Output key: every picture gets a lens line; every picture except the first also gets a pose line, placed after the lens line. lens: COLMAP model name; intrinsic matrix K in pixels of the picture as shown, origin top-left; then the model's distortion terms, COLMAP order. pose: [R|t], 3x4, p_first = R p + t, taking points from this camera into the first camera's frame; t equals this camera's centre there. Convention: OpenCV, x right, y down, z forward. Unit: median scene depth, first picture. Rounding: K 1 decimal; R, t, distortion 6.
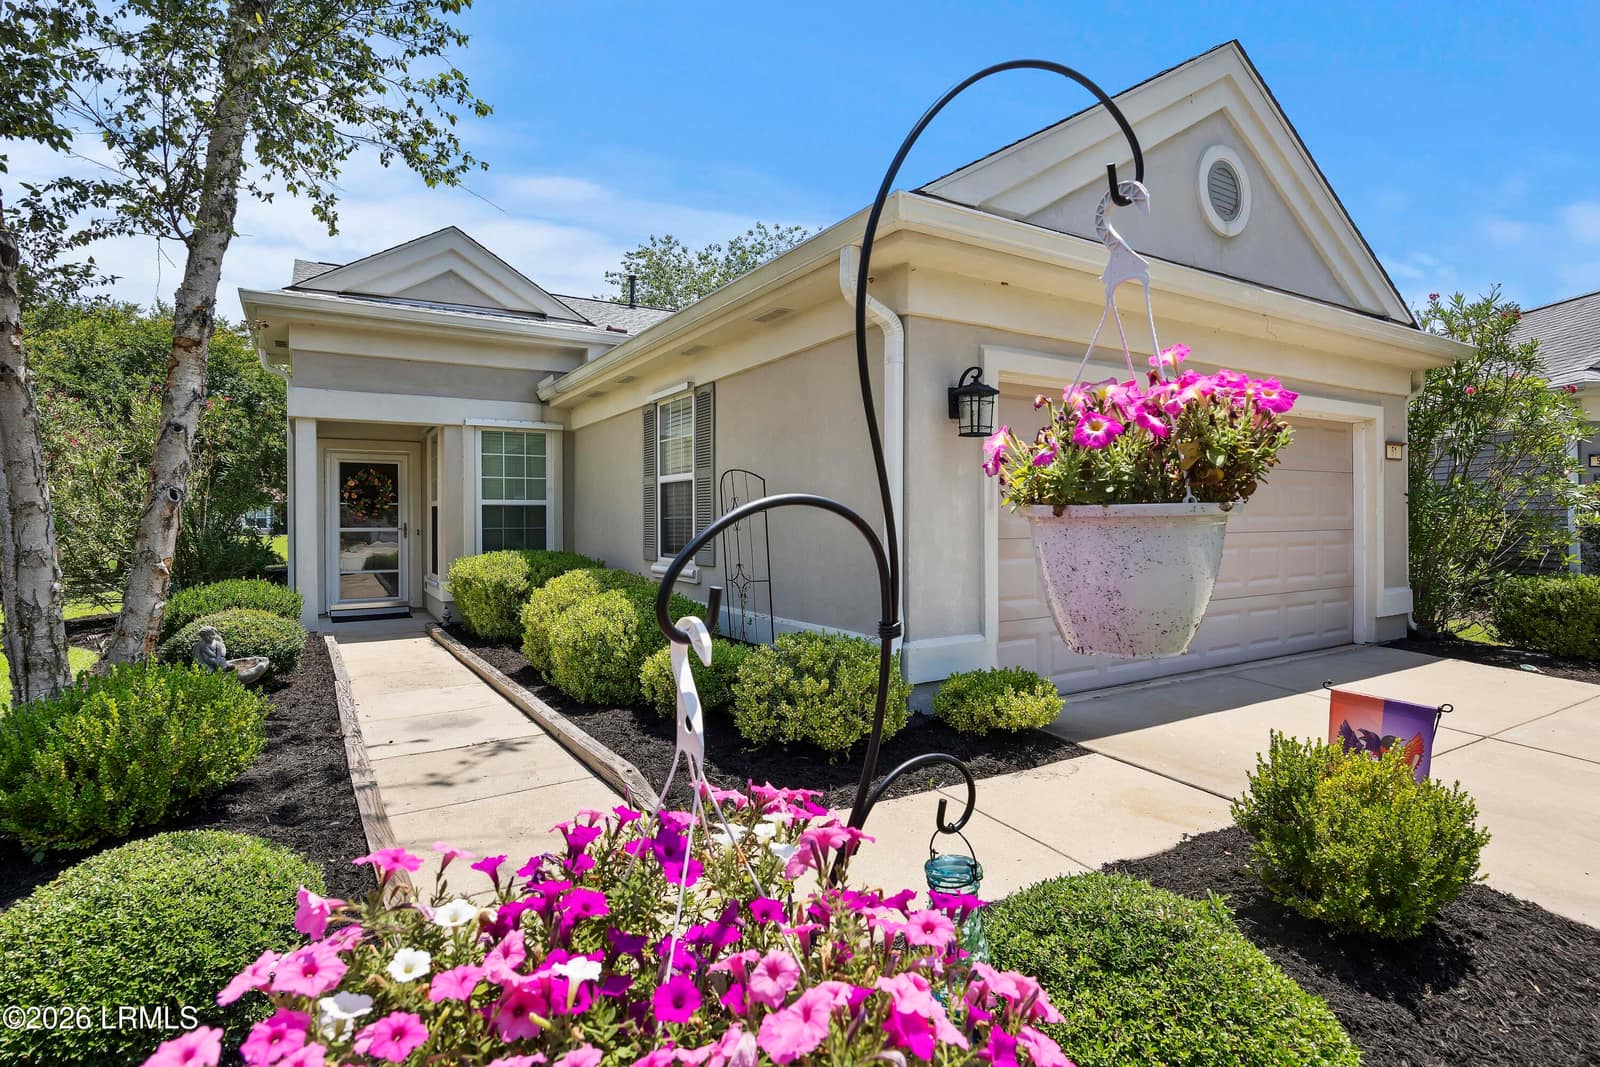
lens RADIAL K [[785.6, 0, 800.0], [0, 785.6, 533.5], [0, 0, 1]] dist [-0.001877, 0.000008]
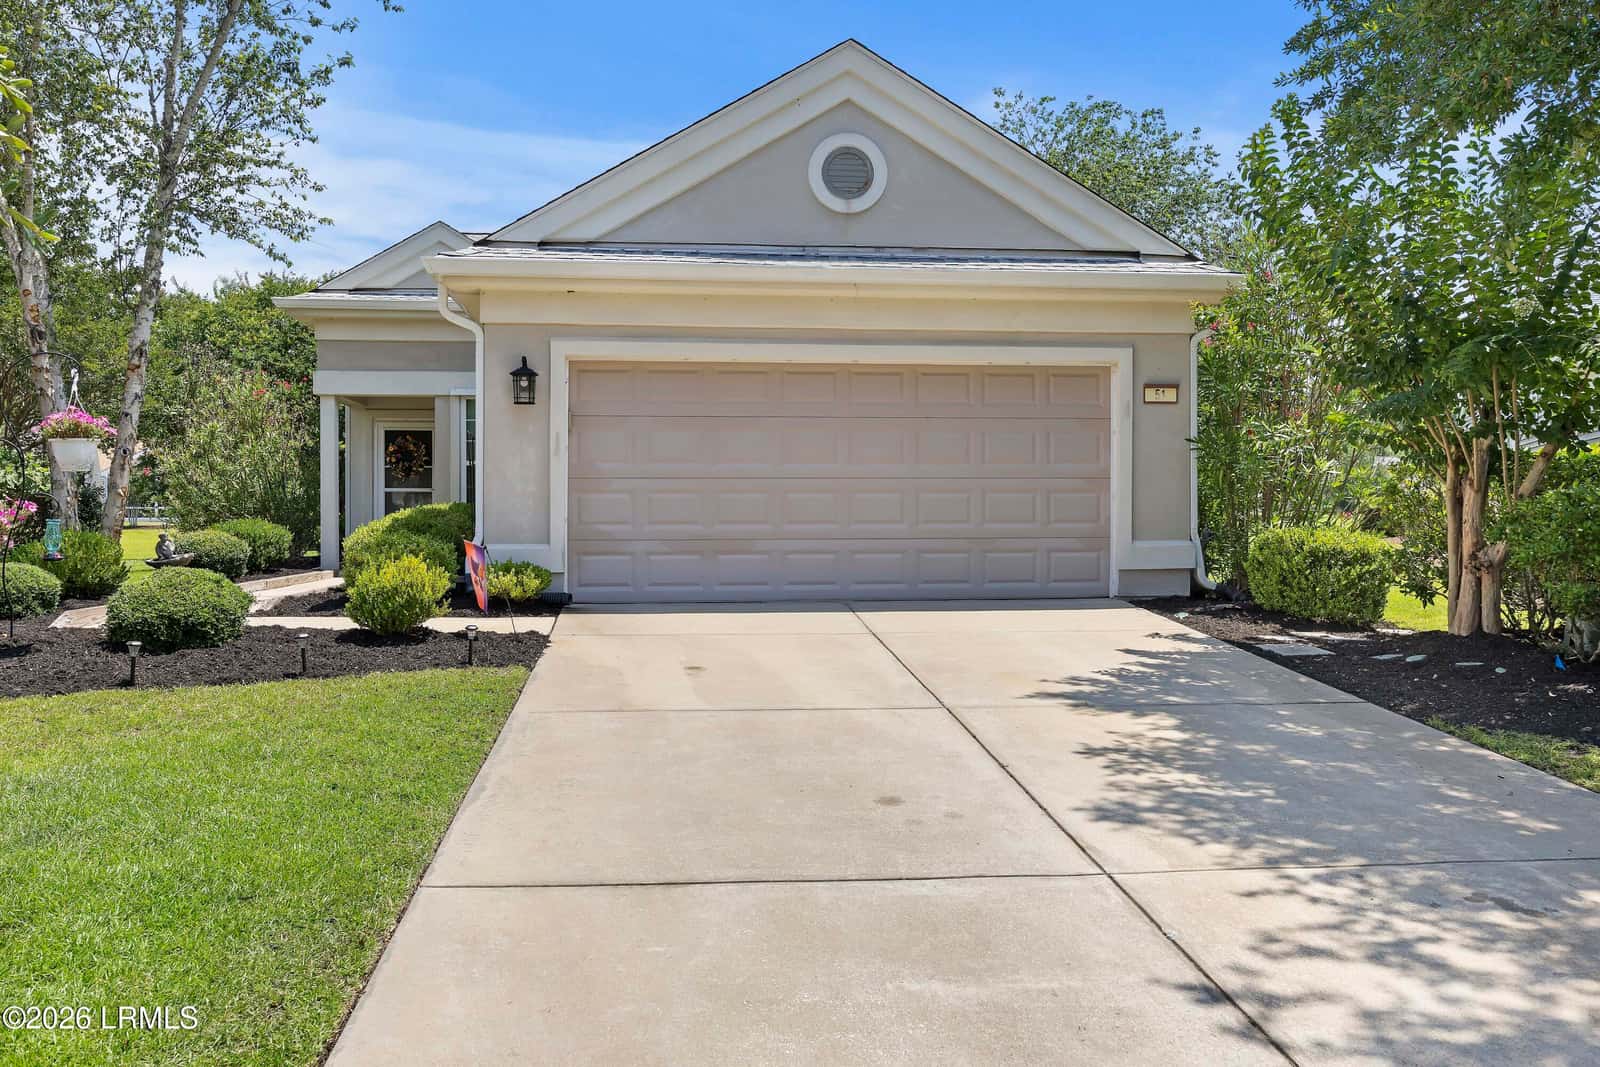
lens RADIAL K [[1135.4, 0, 738.0], [0, 1135.4, 533.3], [0, 0, 1]] dist [0.005059, 0.000869]
pose [[0.910222, 0.015028, -0.413848, 0.697627], [-0.010775, 0.999862, 0.012610, 0.039811], [0.413981, -0.007019, 0.910259, -0.355944]]
